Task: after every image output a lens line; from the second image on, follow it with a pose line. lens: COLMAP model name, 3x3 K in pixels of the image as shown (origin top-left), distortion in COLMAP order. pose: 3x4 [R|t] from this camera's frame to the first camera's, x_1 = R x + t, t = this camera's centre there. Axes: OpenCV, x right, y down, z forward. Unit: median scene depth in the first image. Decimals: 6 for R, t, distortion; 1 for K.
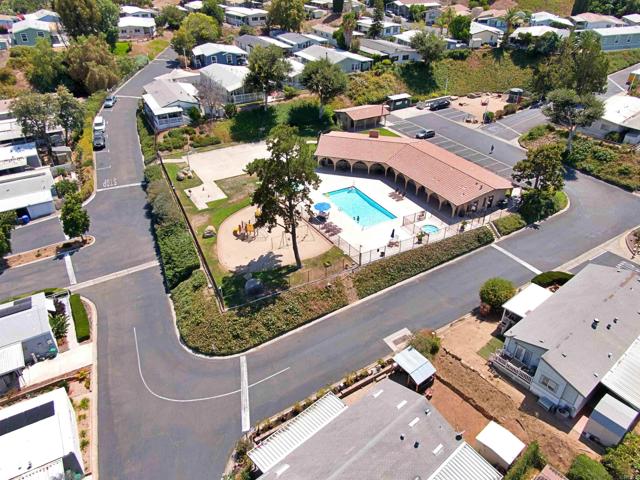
lens RADIAL K [[460.5, 0, 321.4], [0, 460.5, 231.0], [0, 0, 1]] dist [0.032674, -0.038974]
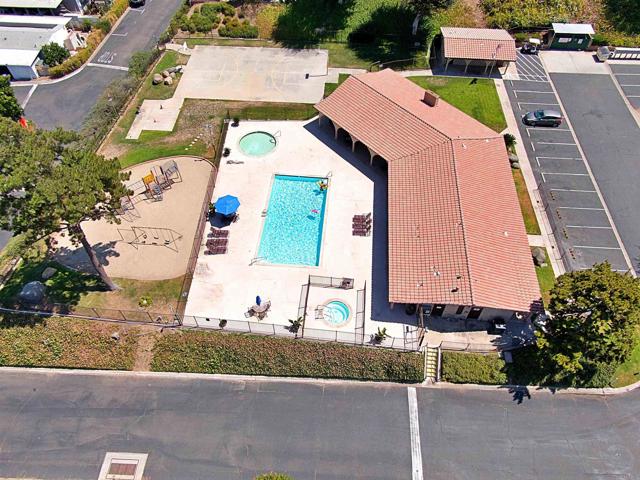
lens RADIAL K [[460.5, 0, 318.6], [0, 460.5, 231.7], [0, 0, 1]] dist [0.032674, -0.038974]
pose [[0.826768, 0.439230, -0.351472, 0.262457], [-0.300376, 0.872956, 0.384346, -0.225929], [0.475636, -0.212191, 0.853666, 0.319775]]
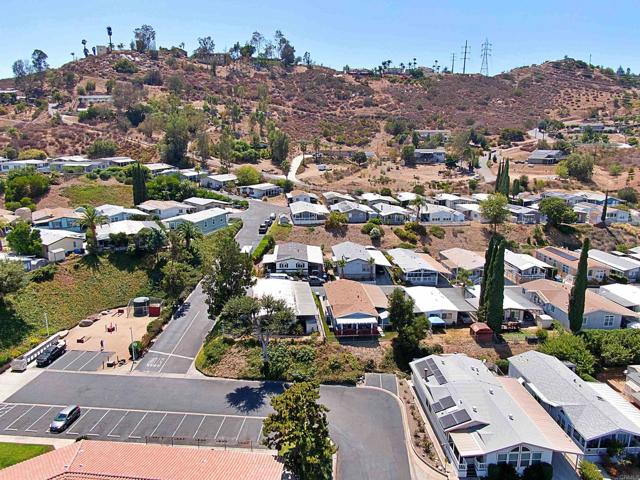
lens RADIAL K [[460.5, 0, 320.2], [0, 460.5, 239.5], [0, 0, 1]] dist [0.032674, -0.038974]
pose [[0.586943, -0.179615, 0.789454, -0.014181], [0.431888, 0.894221, -0.117649, -0.204452], [-0.684814, 0.410009, 0.602430, 0.314658]]
